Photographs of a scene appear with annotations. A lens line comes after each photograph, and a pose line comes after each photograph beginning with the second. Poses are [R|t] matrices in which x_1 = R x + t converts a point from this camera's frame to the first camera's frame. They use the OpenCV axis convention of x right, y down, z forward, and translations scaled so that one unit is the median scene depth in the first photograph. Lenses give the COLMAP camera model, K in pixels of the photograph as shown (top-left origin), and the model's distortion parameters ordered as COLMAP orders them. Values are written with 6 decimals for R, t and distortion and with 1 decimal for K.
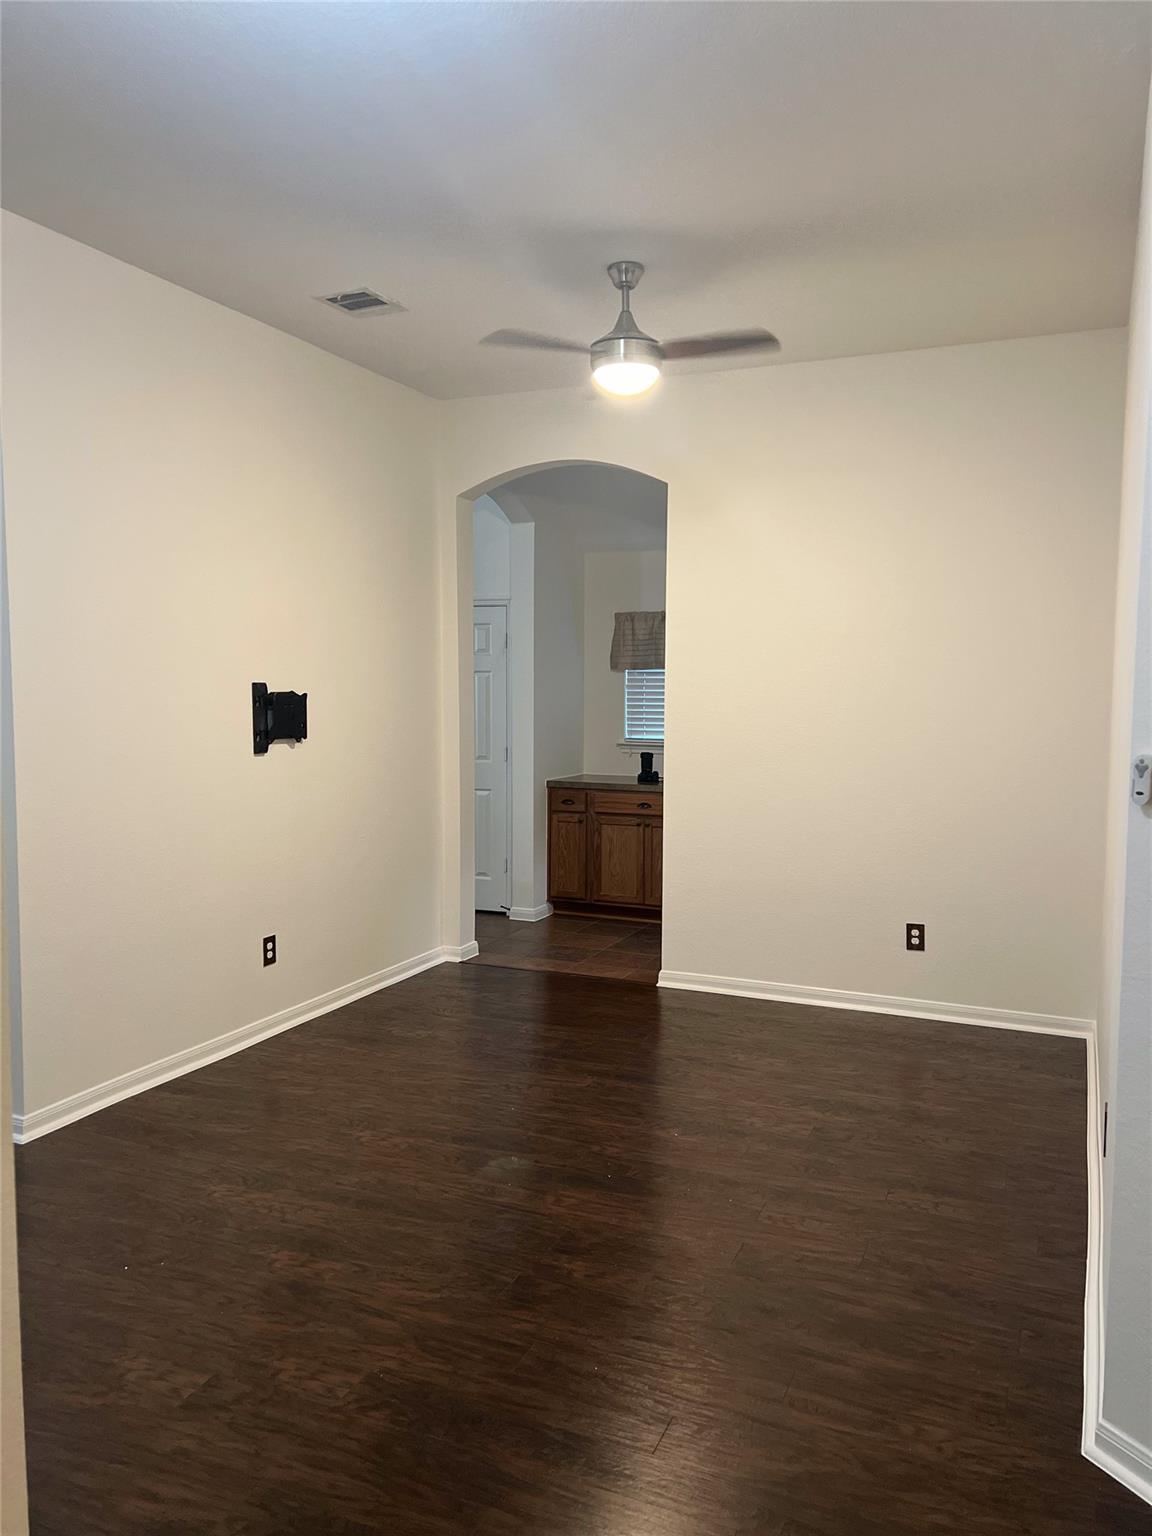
lens RADIAL K [[1158.1, 0, 581.3], [0, 1158.1, 768.2], [0, 0, 1]] dist [0.101349, -0.108526]
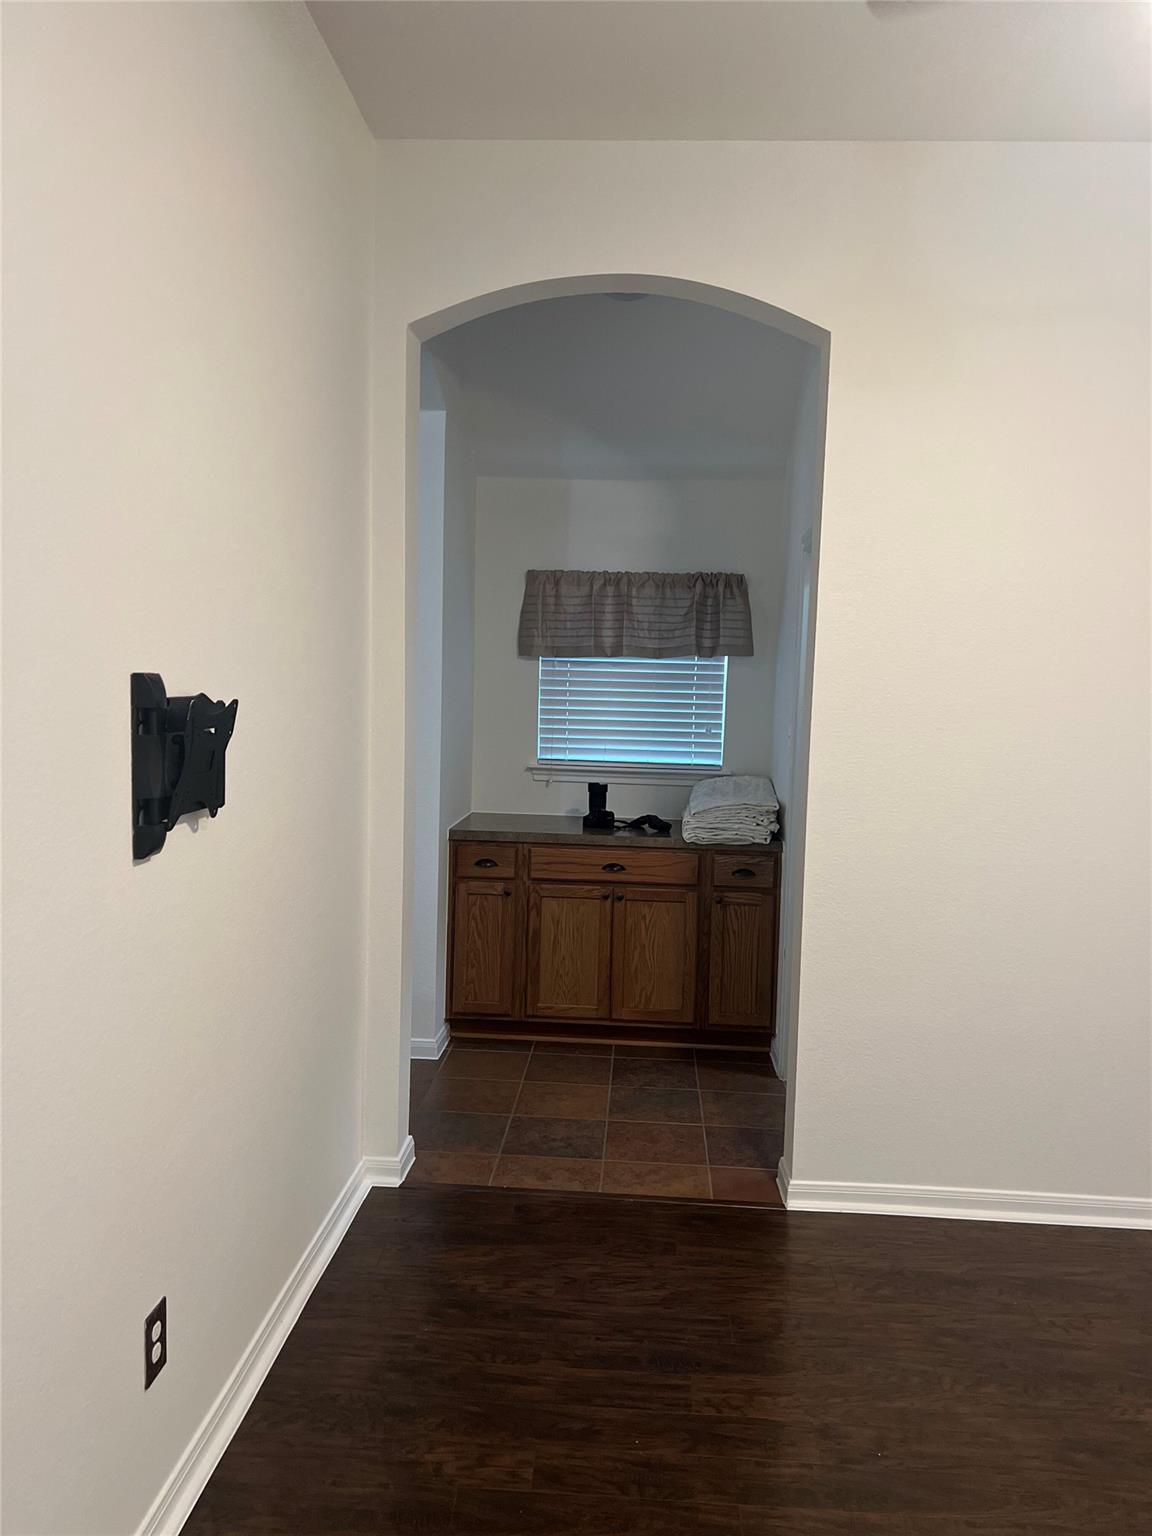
lens RADIAL K [[1146.4, 0, 578.1], [0, 1146.4, 759.0], [0, 0, 1]] dist [0.111253, -0.155523]
pose [[0.934345, -0.004497, 0.356342, -0.189527], [0.002620, 0.999980, 0.005748, -0.031707], [-0.356361, -0.004437, 0.934338, 0.398605]]
